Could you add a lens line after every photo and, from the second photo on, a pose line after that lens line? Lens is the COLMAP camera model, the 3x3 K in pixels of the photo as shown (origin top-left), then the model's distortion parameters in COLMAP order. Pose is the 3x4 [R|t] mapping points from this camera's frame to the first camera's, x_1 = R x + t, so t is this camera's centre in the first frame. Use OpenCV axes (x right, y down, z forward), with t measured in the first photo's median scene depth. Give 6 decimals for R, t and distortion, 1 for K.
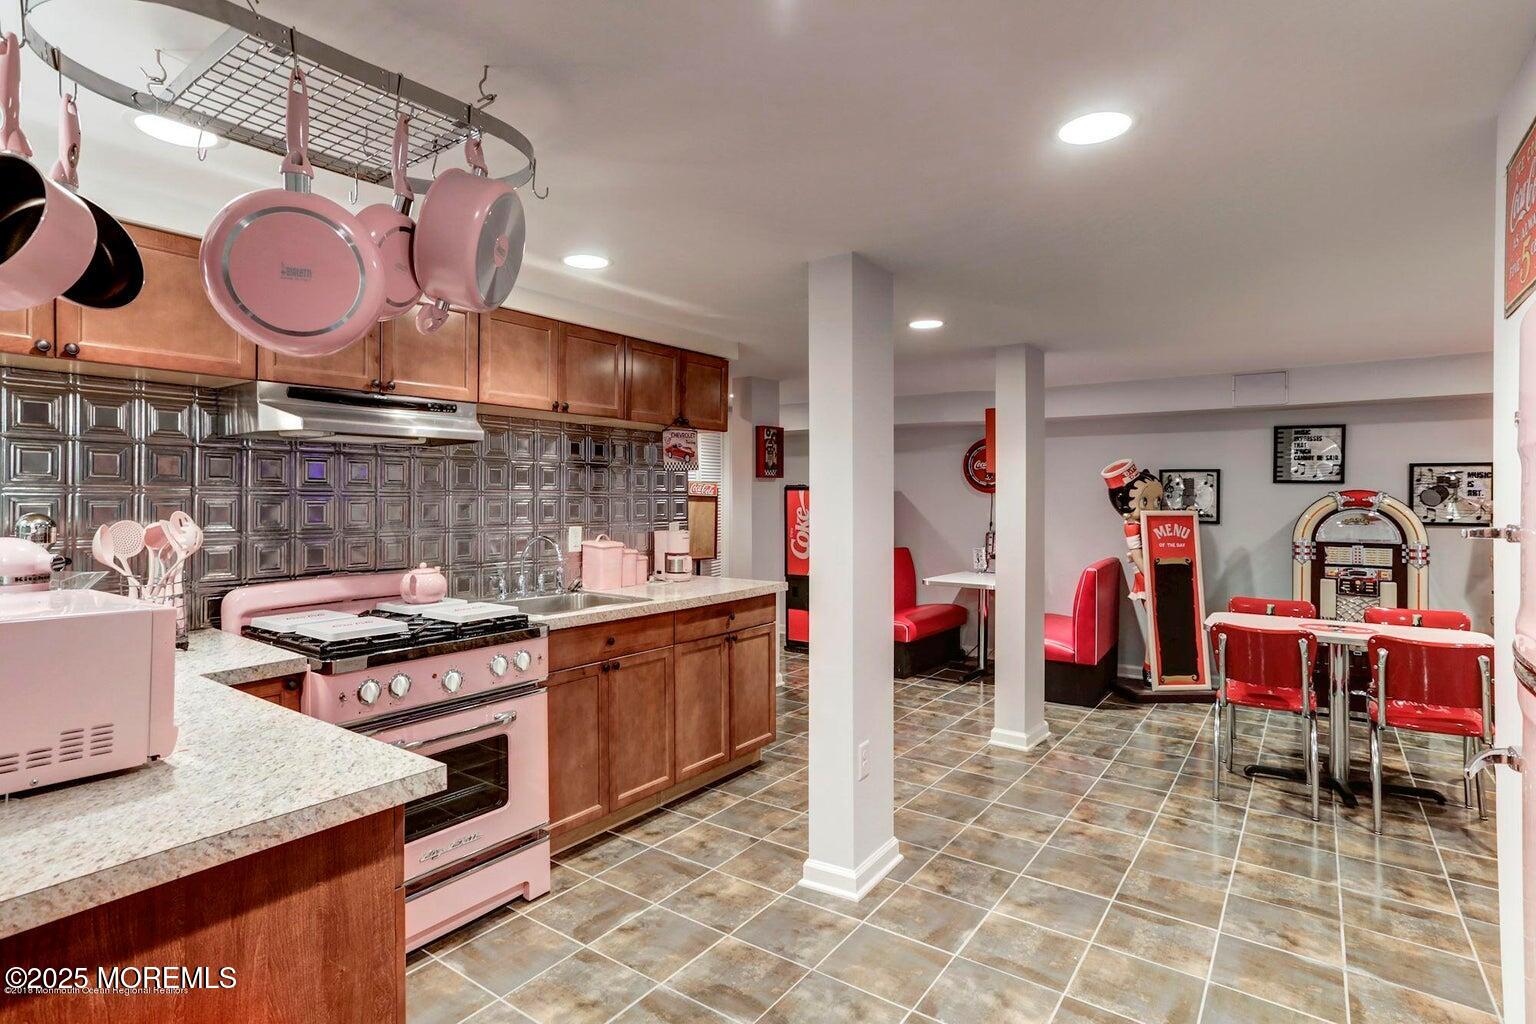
lens RADIAL K [[760.4, 0, 769.6], [0, 760.4, 498.4], [0, 0, 1]] dist [0.004858, 0.002621]
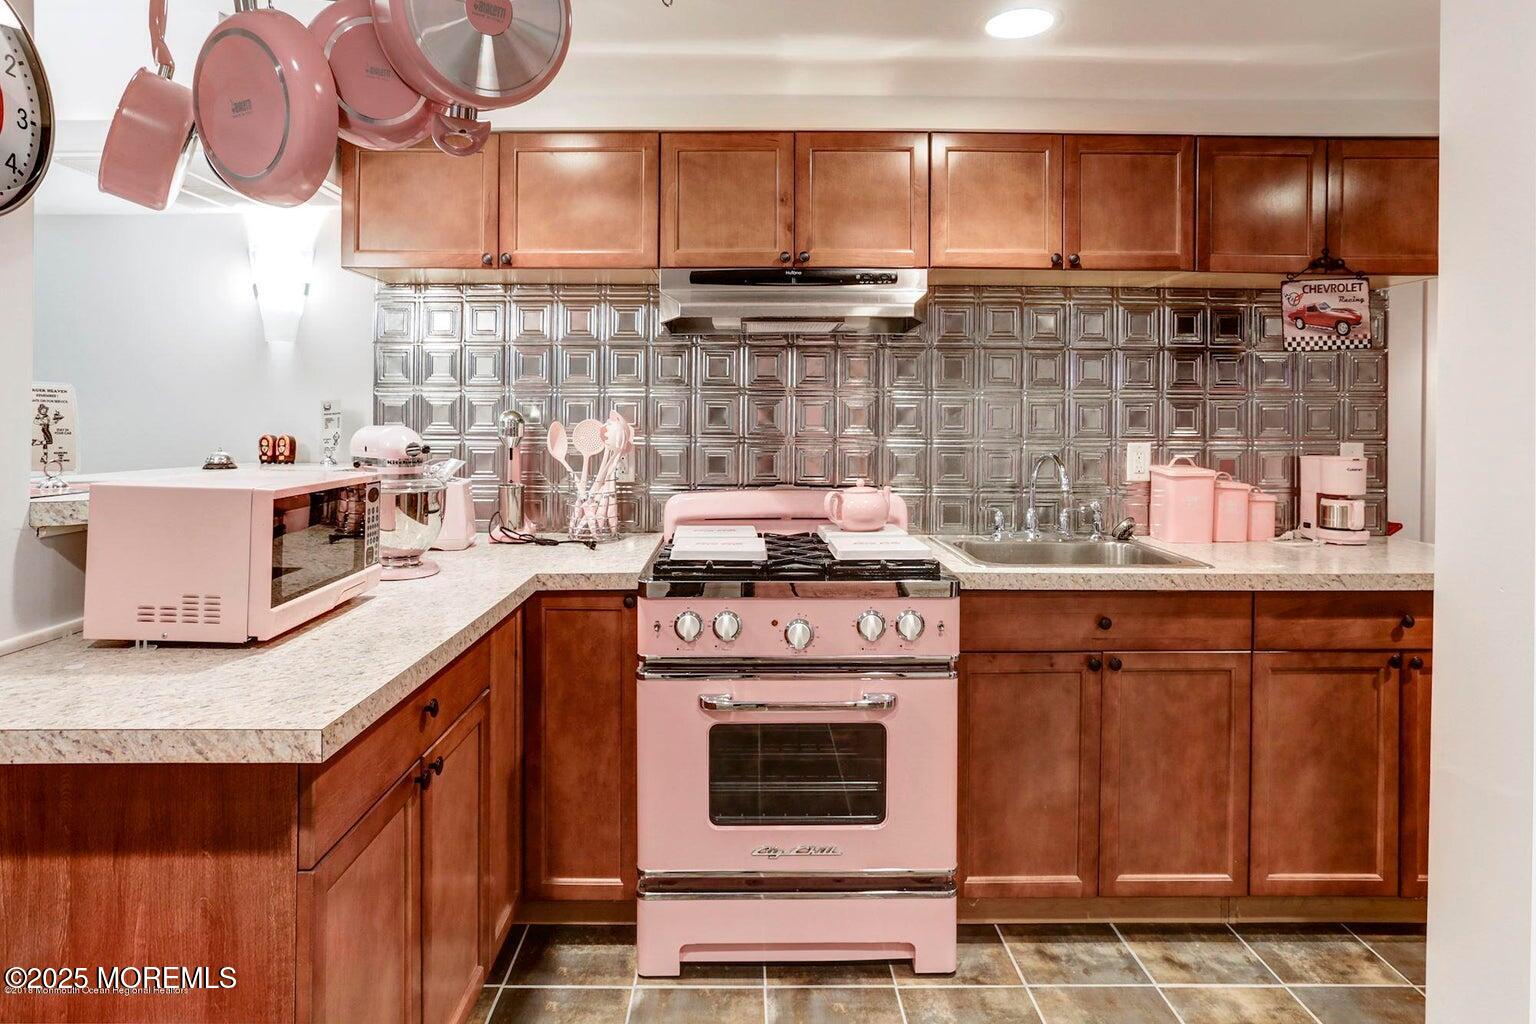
lens RADIAL K [[899.8, 0, 724.4], [0, 899.8, 413.7], [0, 0, 1]] dist [-0.030836, 0.025567]
pose [[0.603257, -0.002107, -0.797544, 0.197040], [-0.002704, 0.999985, -0.004686, 0.021508], [0.797542, 0.004983, 0.603243, 0.322512]]
